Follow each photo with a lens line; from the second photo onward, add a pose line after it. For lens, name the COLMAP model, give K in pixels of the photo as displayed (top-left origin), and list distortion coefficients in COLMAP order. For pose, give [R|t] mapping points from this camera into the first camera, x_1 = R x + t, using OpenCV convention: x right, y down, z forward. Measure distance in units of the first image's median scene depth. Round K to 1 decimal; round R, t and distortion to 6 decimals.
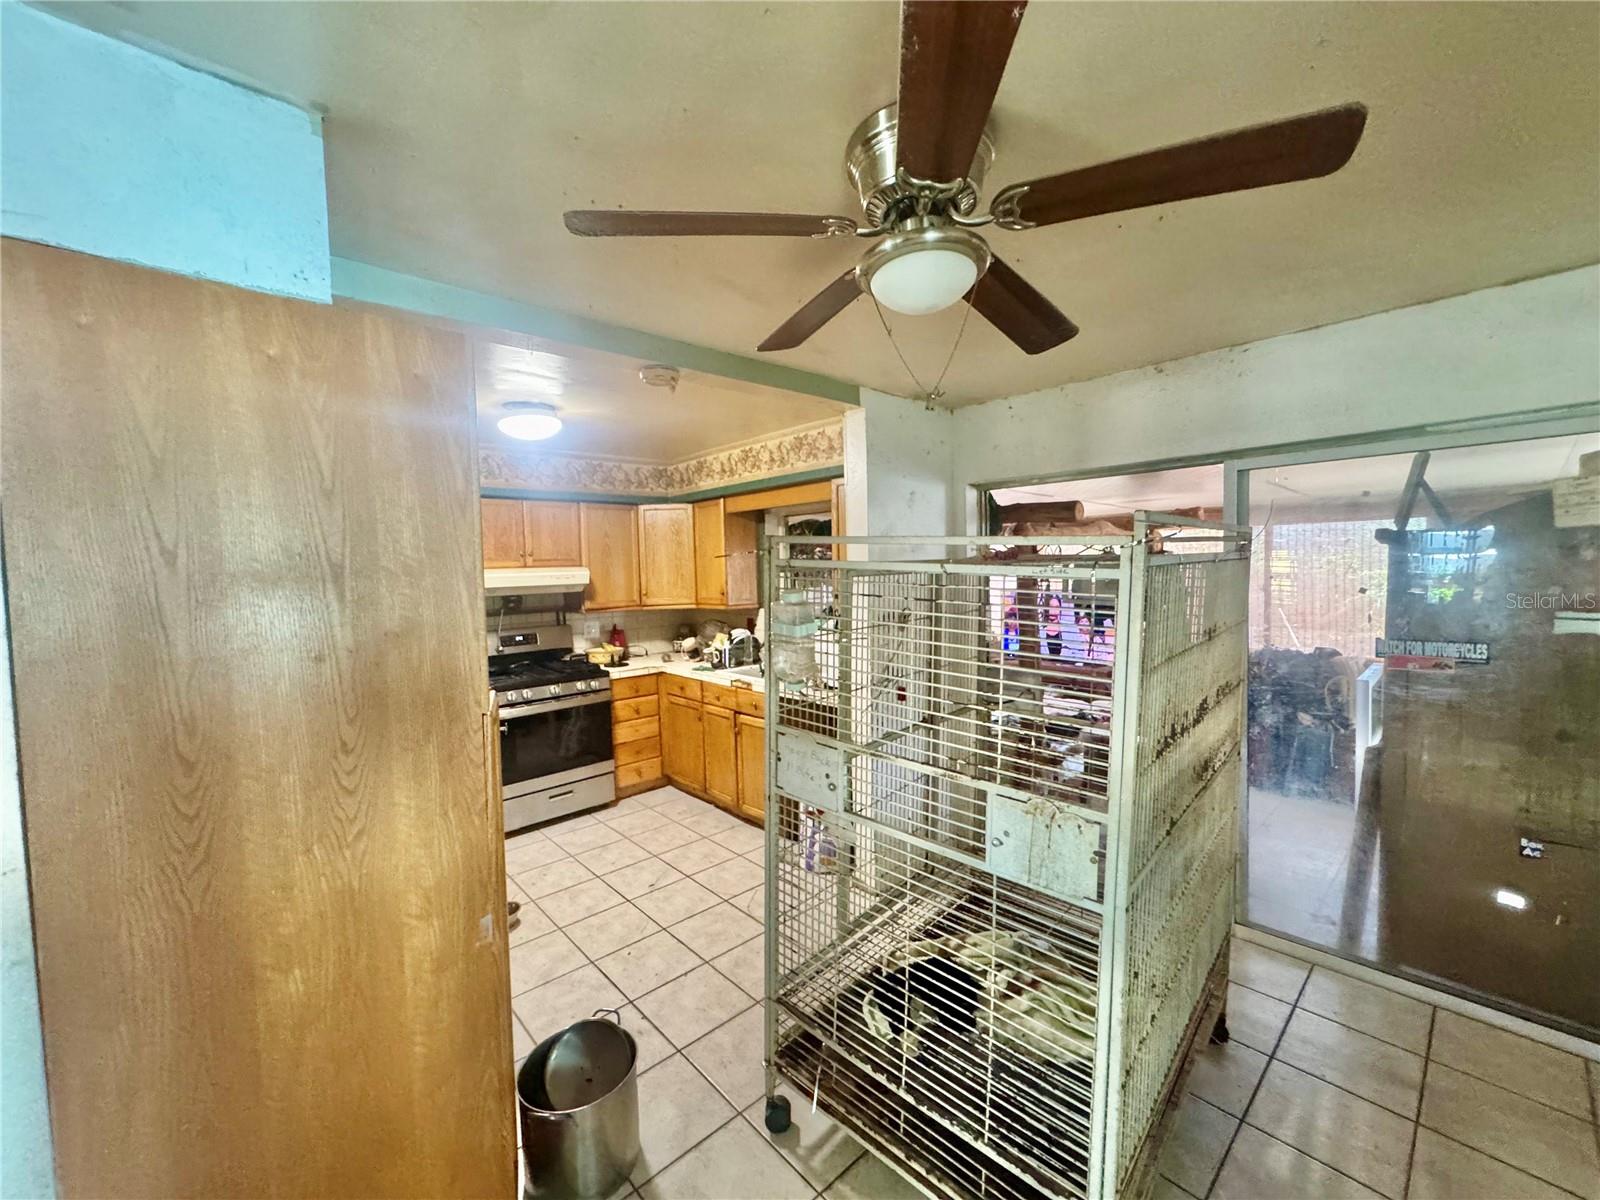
lens RADIAL K [[642.7, 0, 795.2], [0, 642.7, 601.1], [0, 0, 1]] dist [-0.001587, 0.000065]
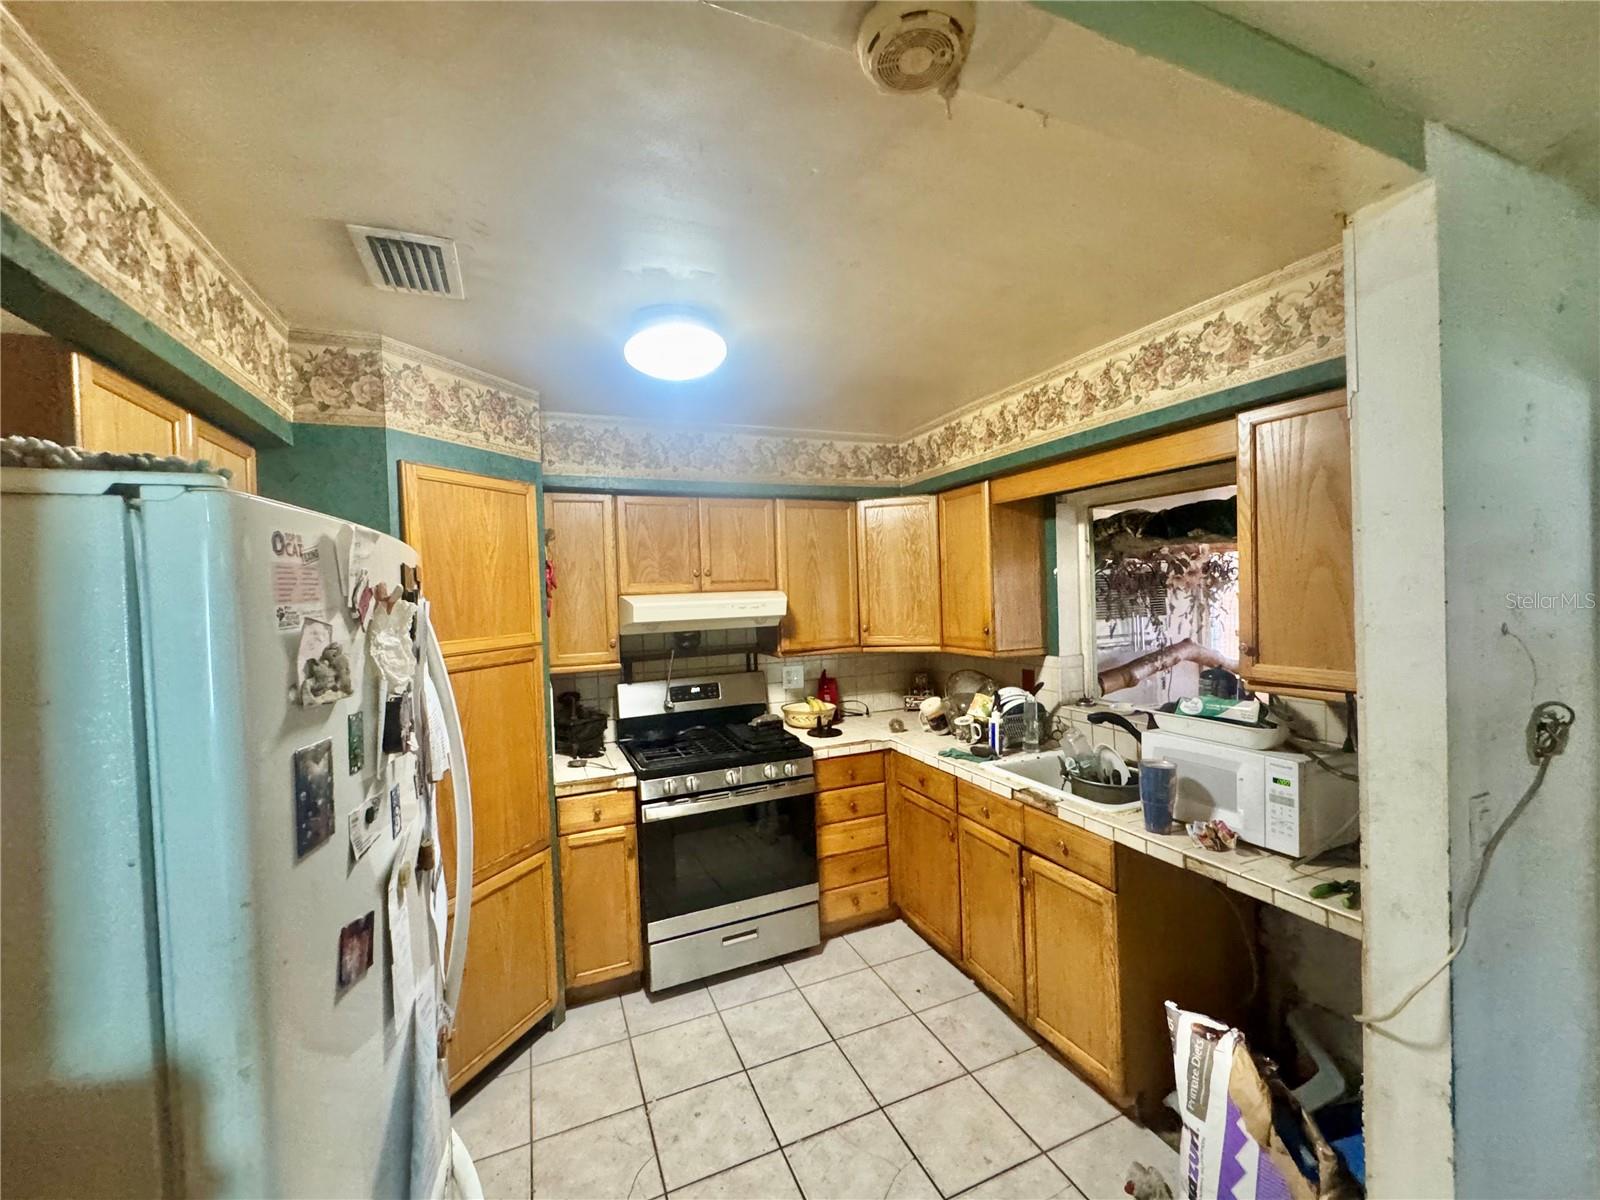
lens RADIAL K [[642.7, 0, 799.5], [0, 642.7, 597.8], [0, 0, 1]] dist [-0.001587, 0.000065]
pose [[0.945398, -0.001774, -0.325912, -0.081052], [-0.008927, 0.999469, -0.031334, -0.023612], [0.325795, 0.032532, 0.944881, 0.344568]]
